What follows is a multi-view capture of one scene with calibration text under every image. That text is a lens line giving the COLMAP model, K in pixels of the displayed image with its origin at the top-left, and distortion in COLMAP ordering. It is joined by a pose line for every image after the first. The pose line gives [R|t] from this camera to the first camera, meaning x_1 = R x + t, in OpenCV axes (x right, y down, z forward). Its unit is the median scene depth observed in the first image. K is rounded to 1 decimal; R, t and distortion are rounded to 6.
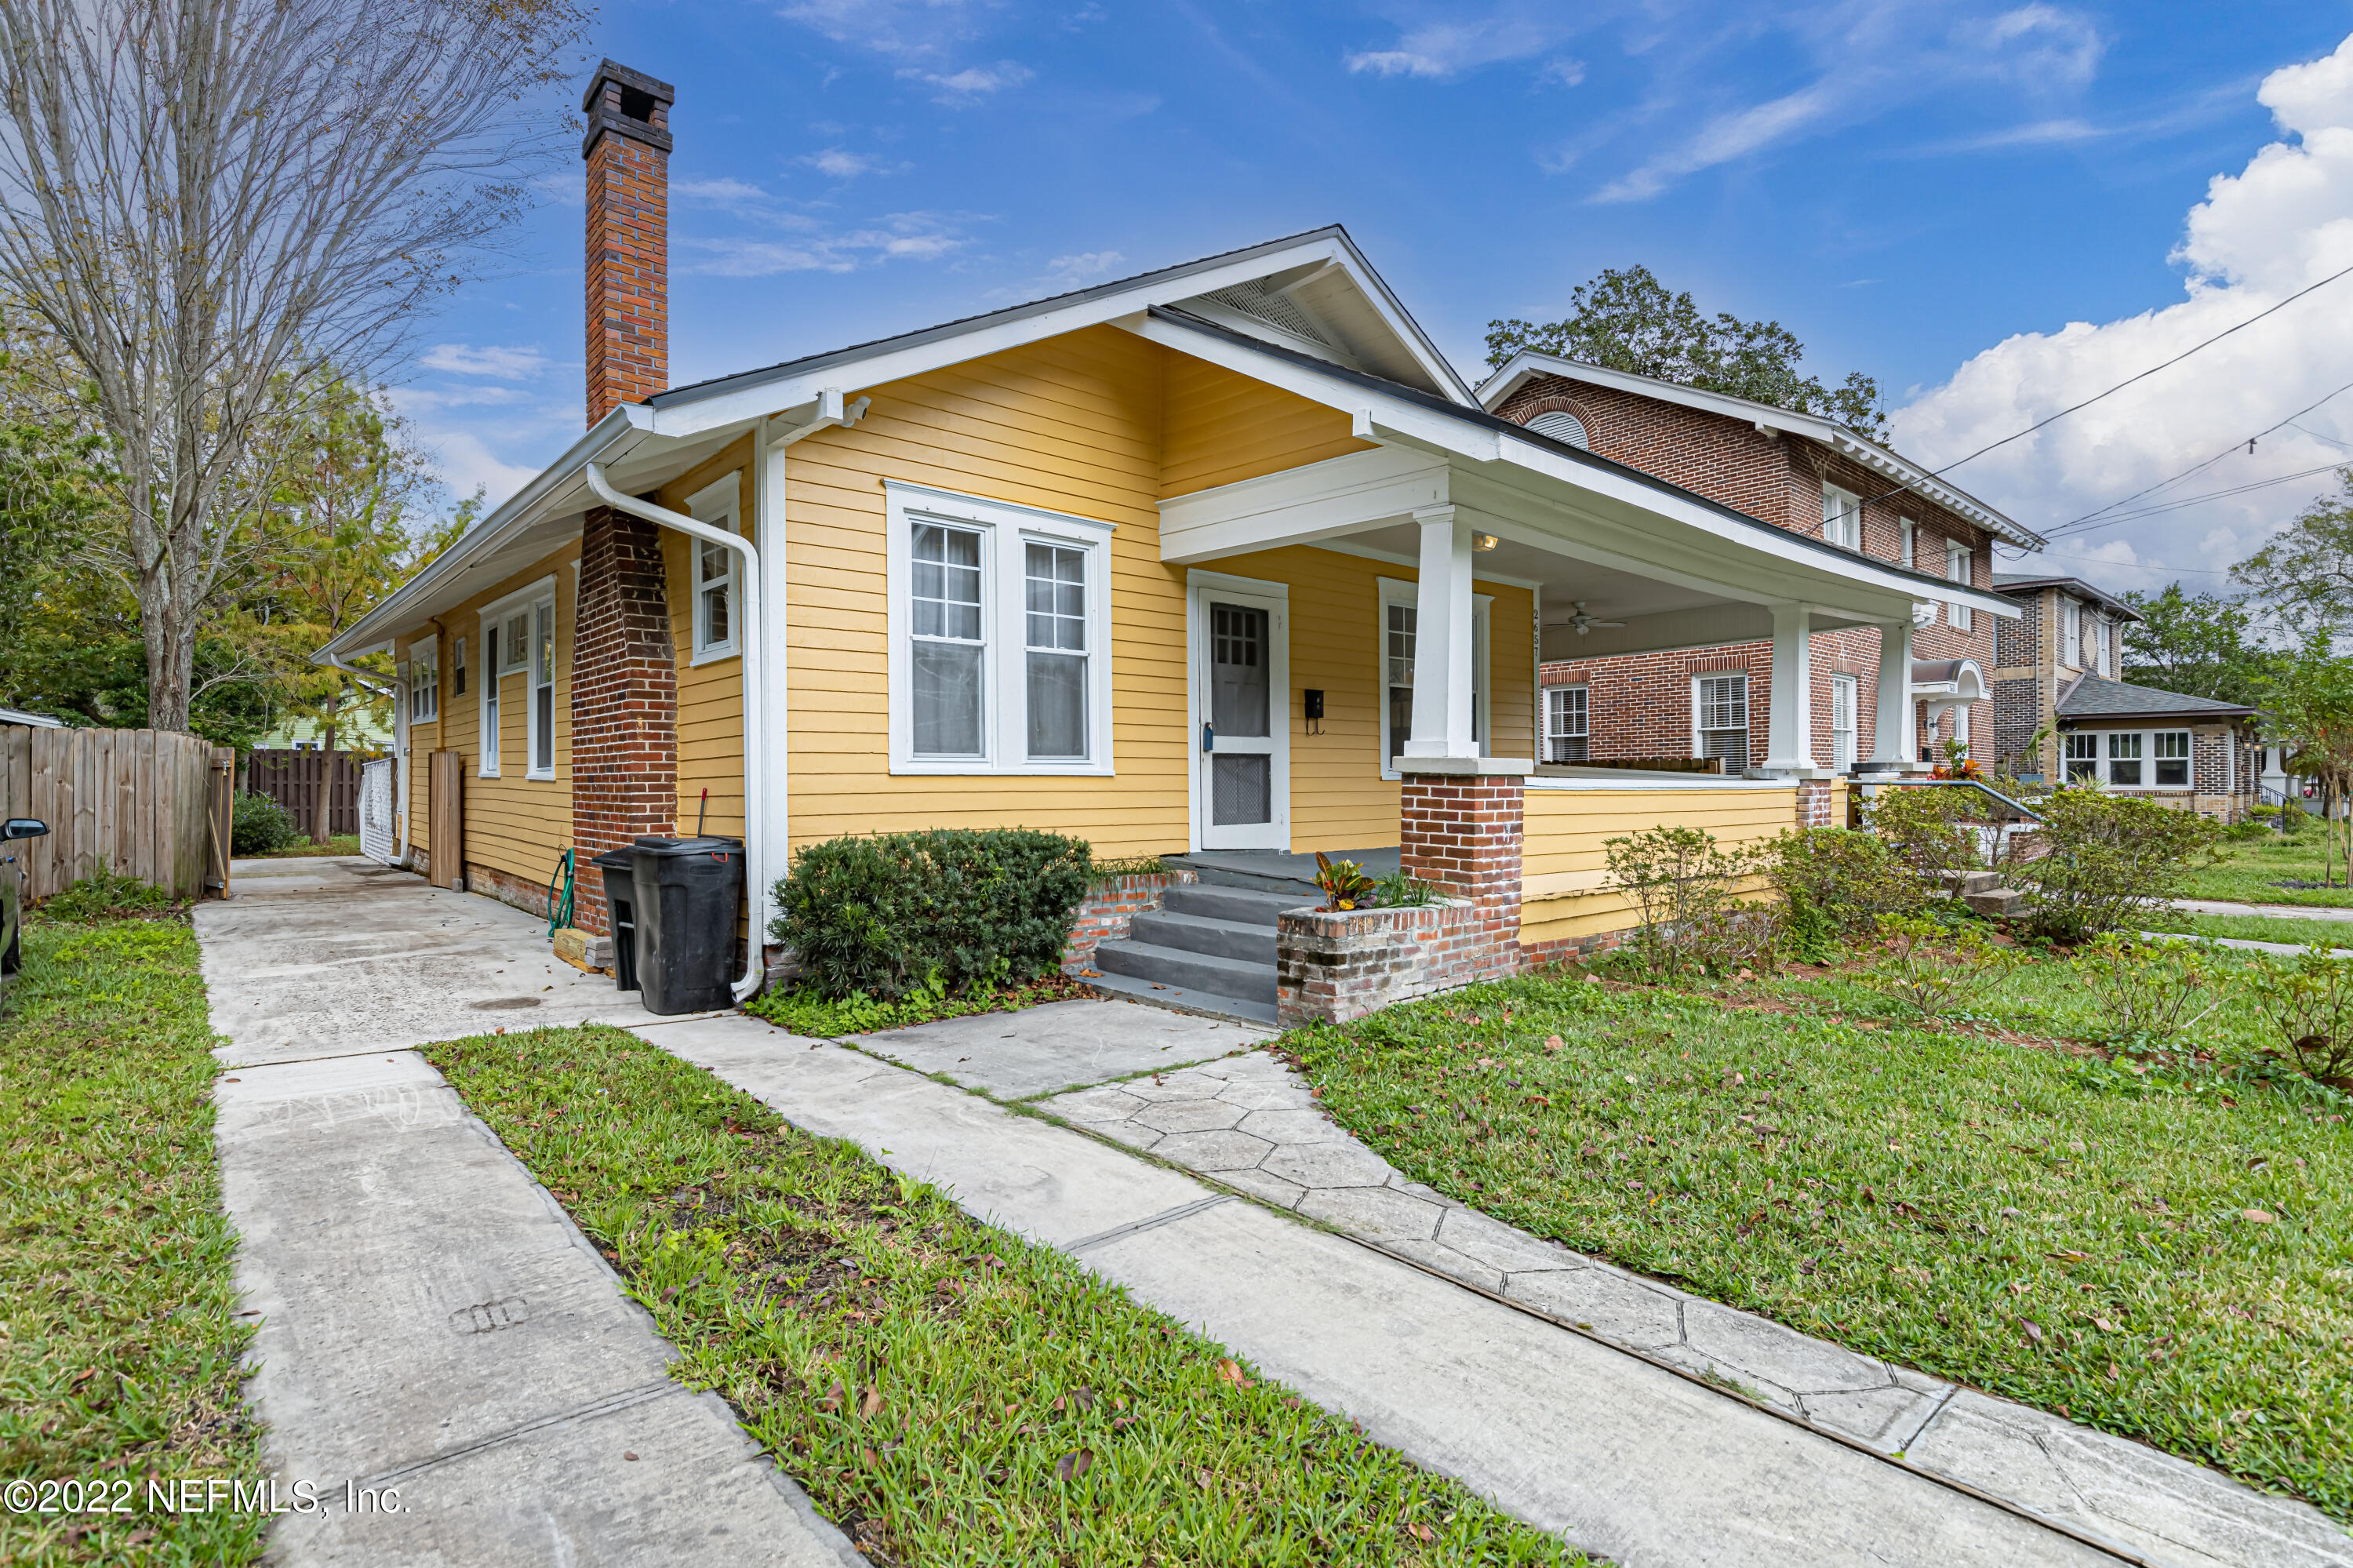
lens RADIAL K [[1149.8, 0, 1180.4], [0, 1149.8, 776.9], [0, 0, 1]] dist [0.001970, -0.000246]
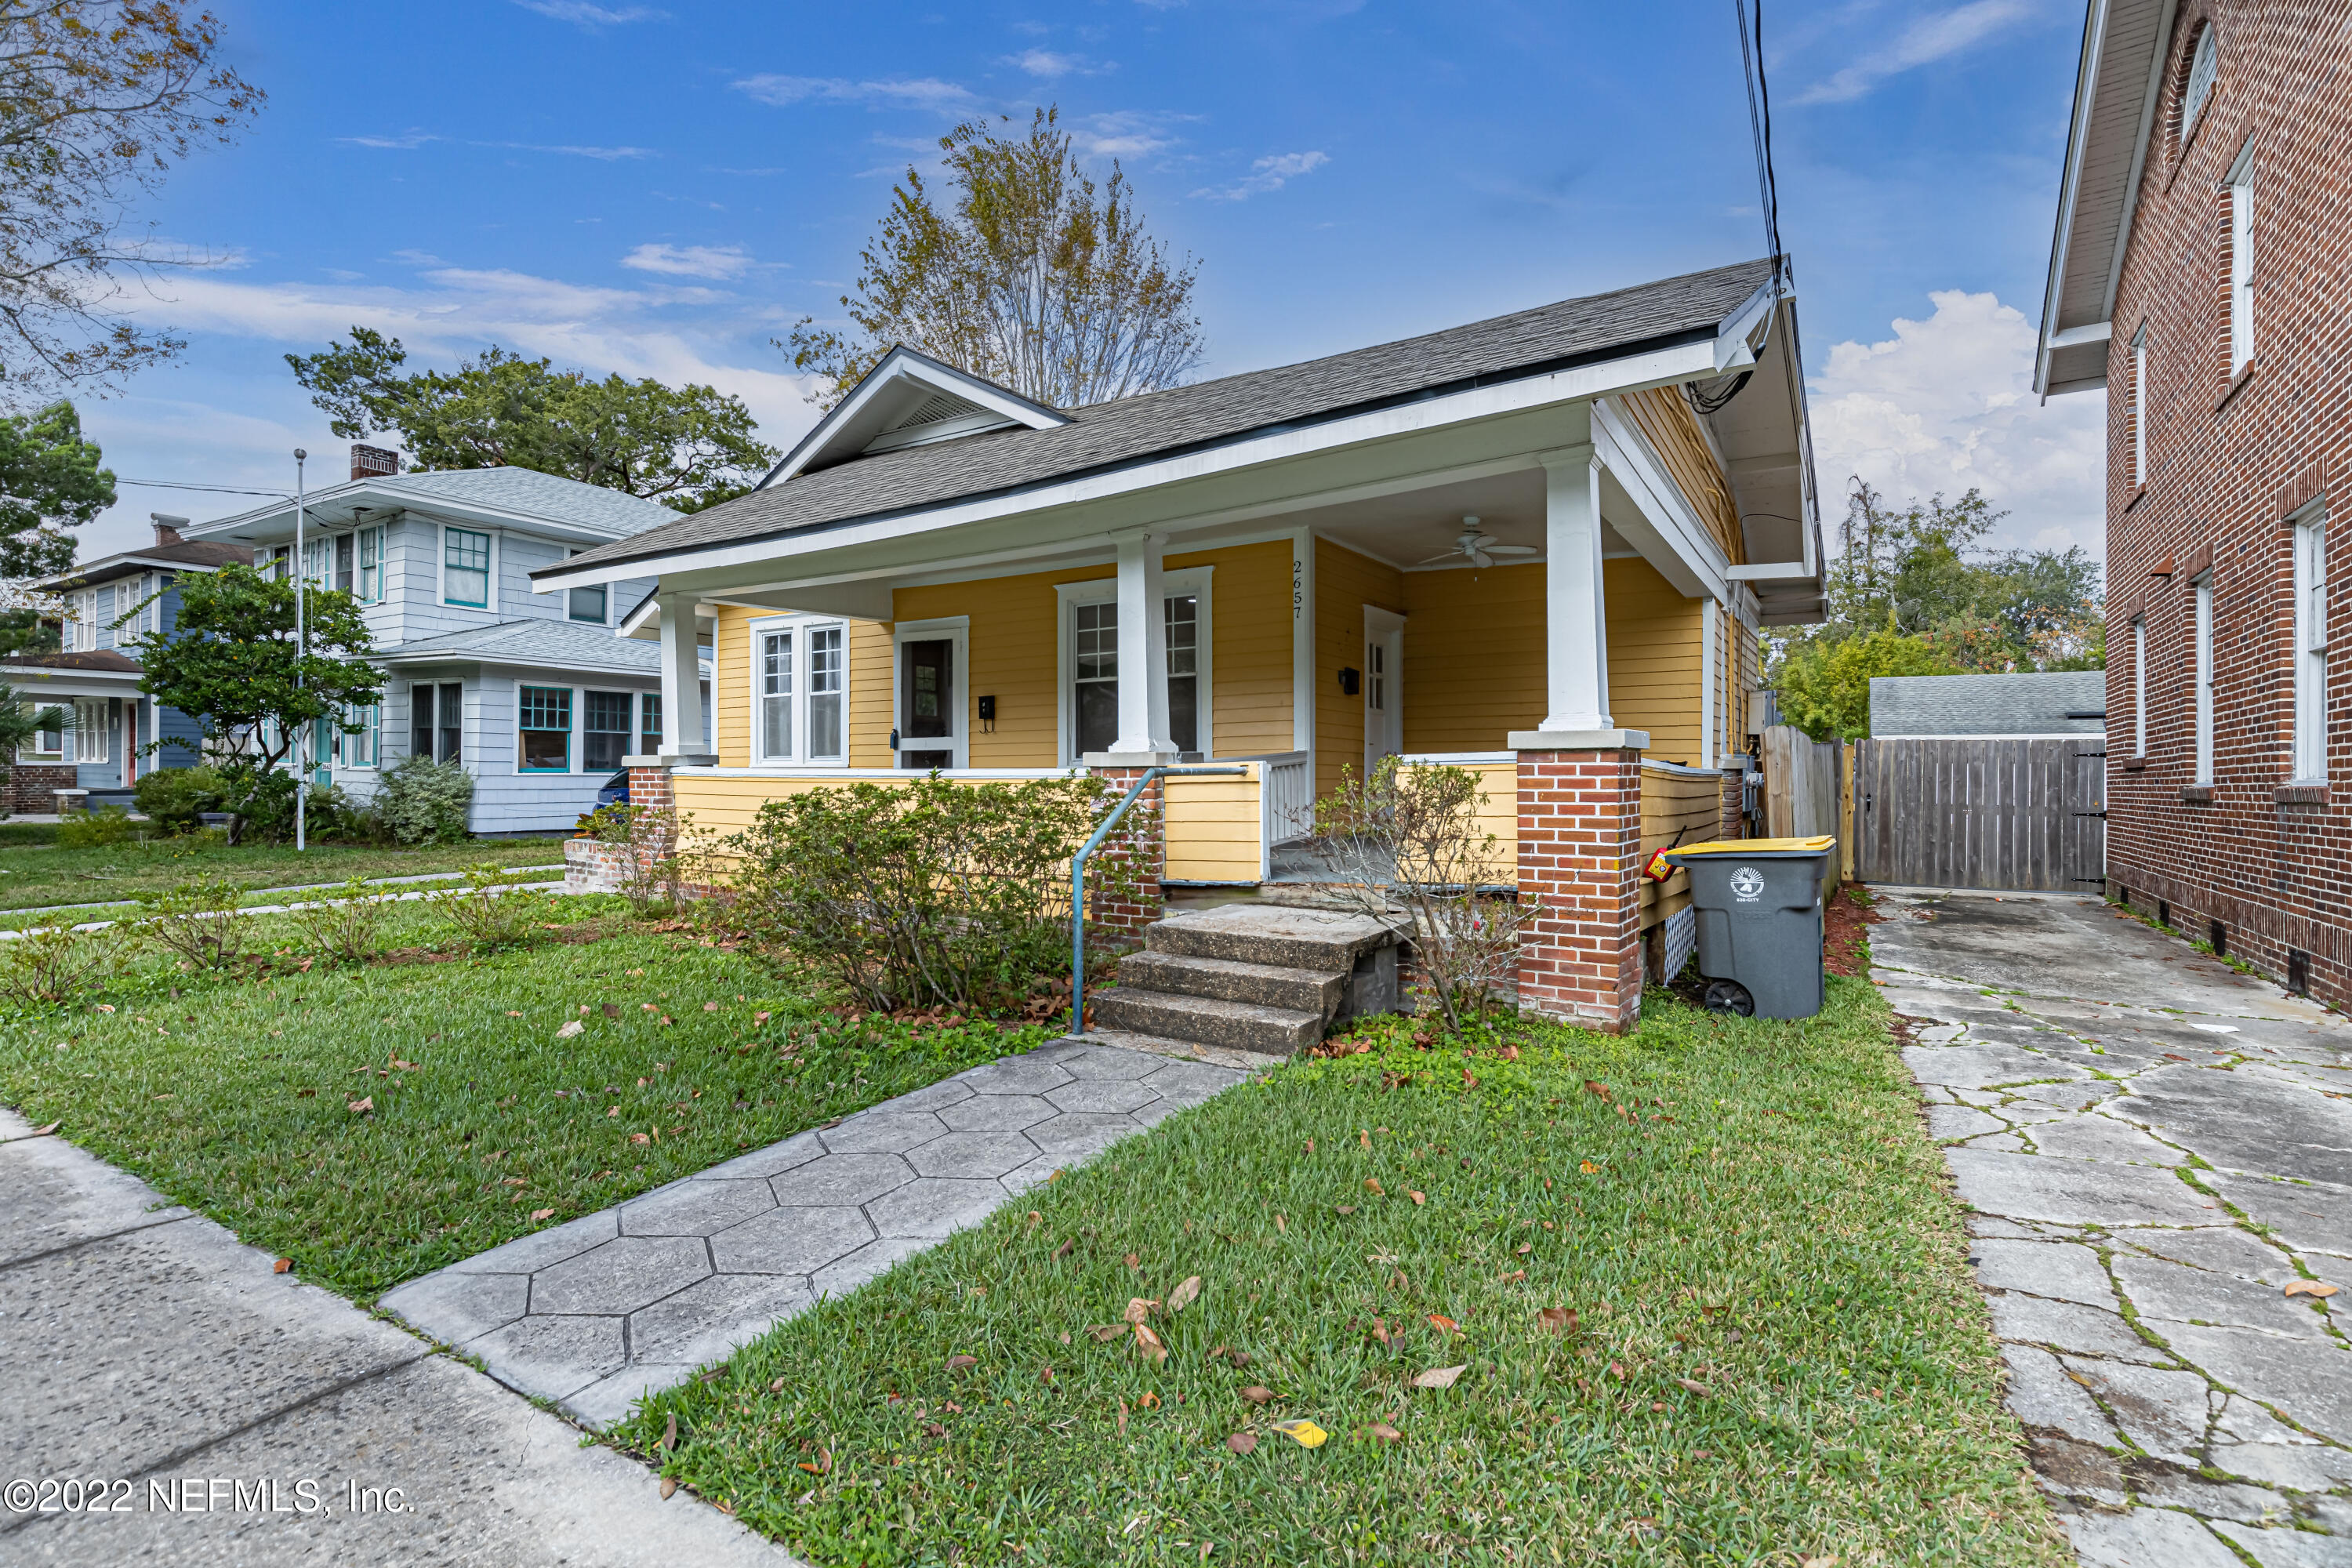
lens RADIAL K [[1149.3, 0, 1178.7], [0, 1149.3, 790.6], [0, 0, 1]] dist [0.001970, -0.000246]
pose [[0.258360, -0.002827, -0.966044, 1.773853], [-0.004279, 0.999983, -0.004071, 0.038113], [0.966039, 0.005186, 0.258344, 1.160057]]
